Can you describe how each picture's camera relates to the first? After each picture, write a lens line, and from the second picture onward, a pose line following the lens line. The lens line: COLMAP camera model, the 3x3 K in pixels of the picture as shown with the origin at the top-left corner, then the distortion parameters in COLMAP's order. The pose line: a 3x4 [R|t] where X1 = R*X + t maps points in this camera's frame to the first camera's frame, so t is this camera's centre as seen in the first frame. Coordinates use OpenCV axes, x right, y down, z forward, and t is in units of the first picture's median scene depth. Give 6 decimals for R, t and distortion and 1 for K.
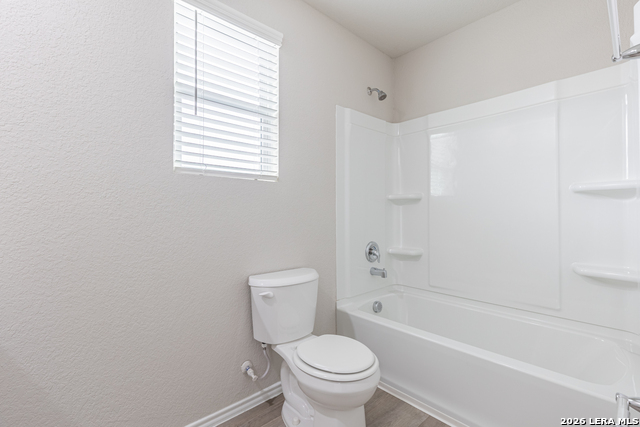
lens RADIAL K [[287.5, 0, 321.4], [0, 287.5, 212.6], [0, 0, 1]] dist [0.004194, 0.000187]
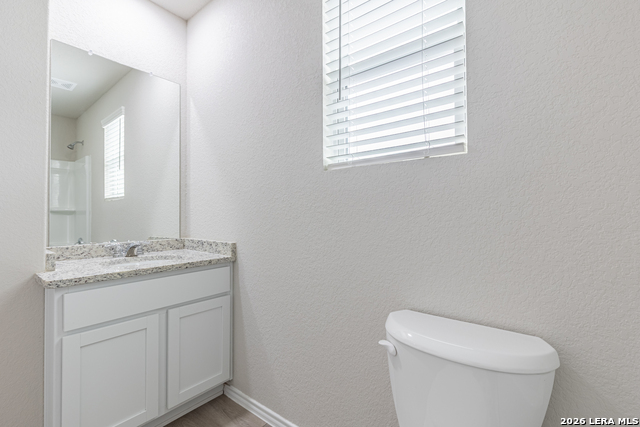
lens RADIAL K [[287.5, 0, 321.4], [0, 287.5, 212.6], [0, 0, 1]] dist [0.004194, 0.000187]
pose [[0.158821, -0.009944, -0.987257, 0.440959], [0.011418, 0.999901, -0.008234, 0.007097], [0.987241, -0.009965, 0.158919, 0.869183]]
